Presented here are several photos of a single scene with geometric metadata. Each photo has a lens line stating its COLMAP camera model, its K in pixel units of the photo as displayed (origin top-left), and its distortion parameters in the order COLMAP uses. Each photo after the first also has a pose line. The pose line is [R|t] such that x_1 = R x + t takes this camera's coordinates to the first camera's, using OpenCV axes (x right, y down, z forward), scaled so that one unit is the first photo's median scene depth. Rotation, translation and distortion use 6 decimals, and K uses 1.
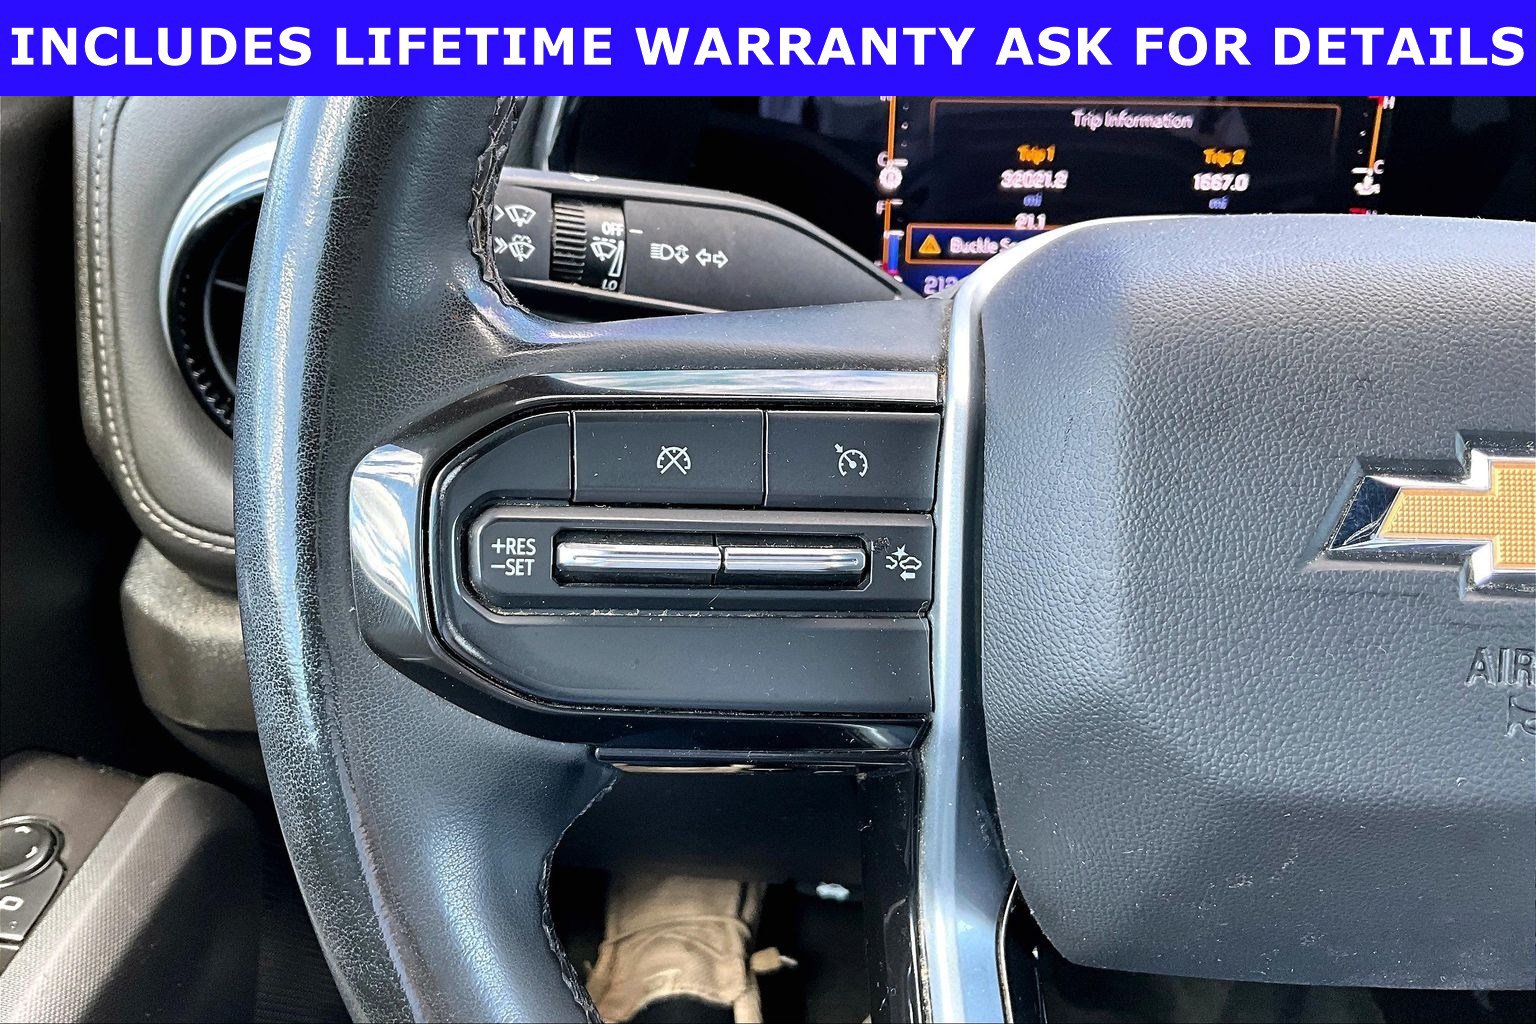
lens RADIAL K [[1232.0, 0, 768.0], [0, 1232.0, 512.0], [0, 0, 1]] dist [0.008366, -0.001511]
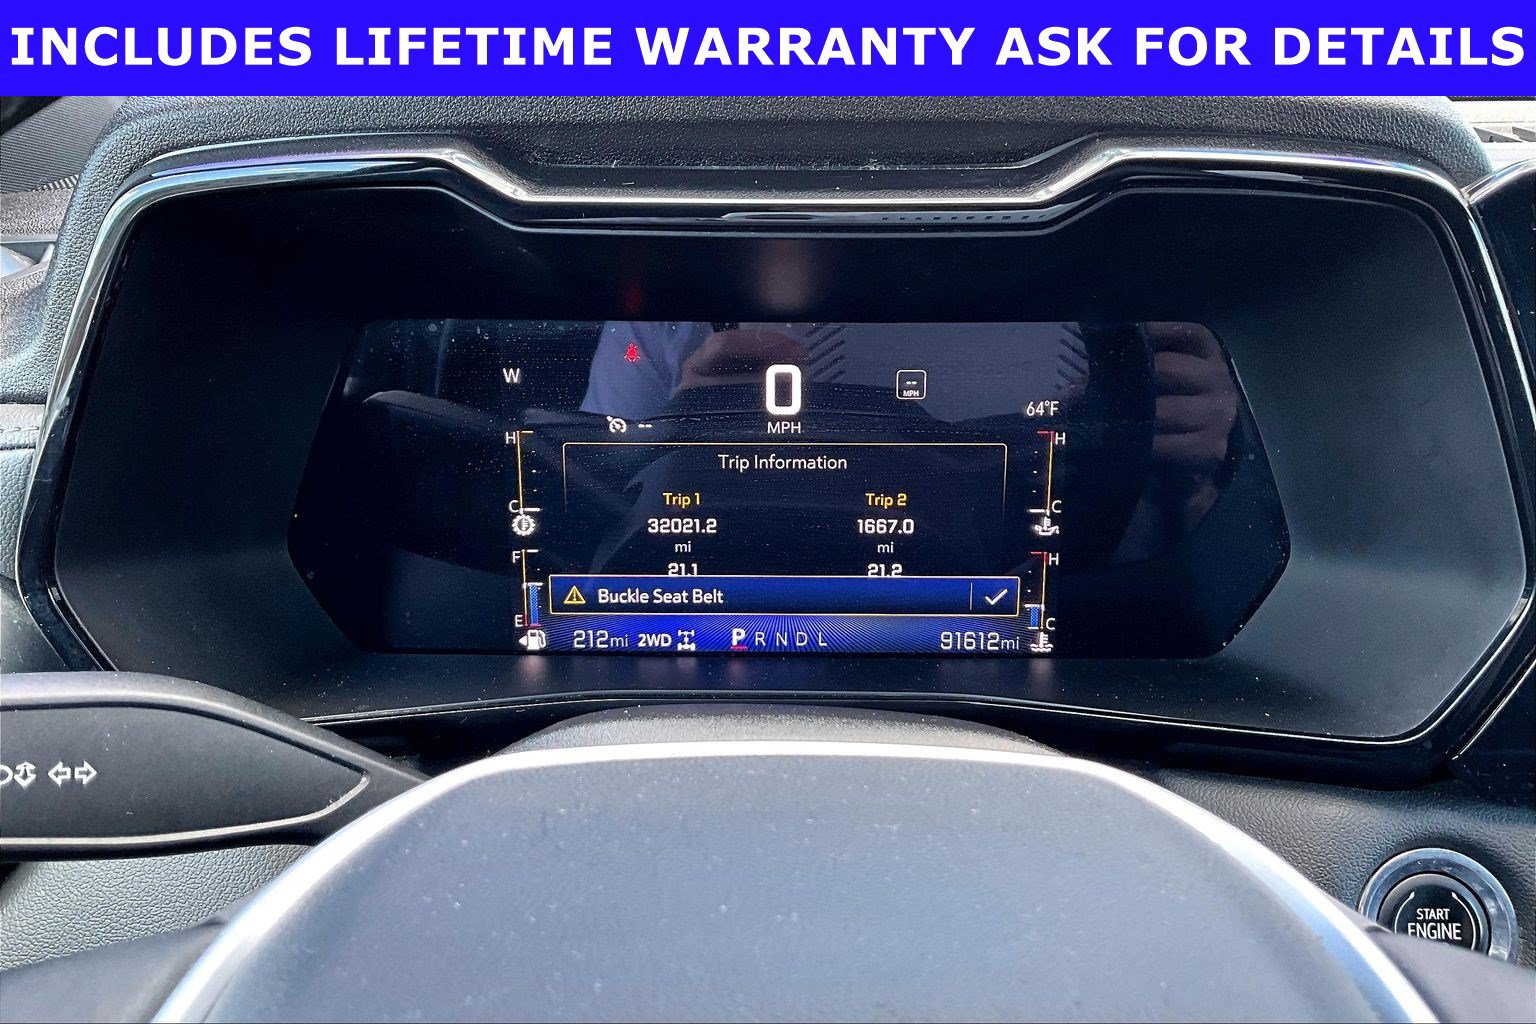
lens RADIAL K [[1232.0, 0, 768.0], [0, 1232.0, 512.0], [0, 0, 1]] dist [0.008366, -0.001511]
pose [[0.998508, -0.022289, 0.049851, 0.235219], [0.028292, 0.991982, -0.123171, -0.168335], [-0.046706, 0.124397, 0.991133, 0.107634]]
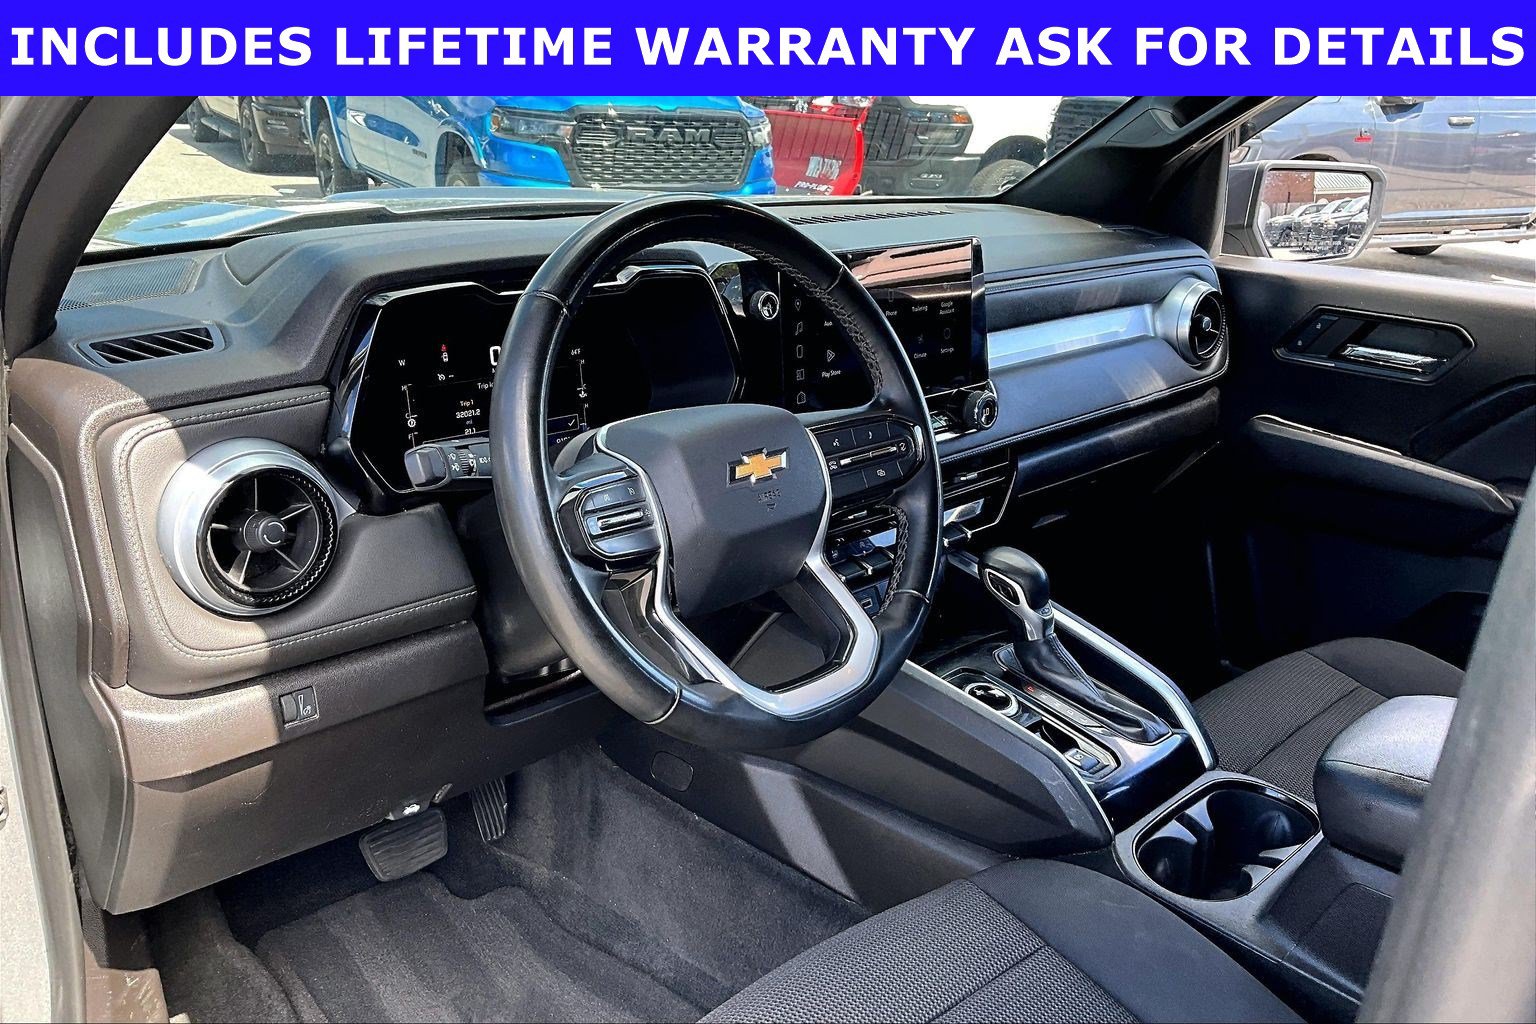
lens RADIAL K [[1232.0, 0, 768.0], [0, 1232.0, 512.0], [0, 0, 1]] dist [0.008366, -0.001511]
pose [[0.648649, -0.217158, 0.729450, -1.148209], [0.305464, 0.952130, 0.011823, 0.049769], [-0.697098, 0.215152, 0.683932, -0.932067]]
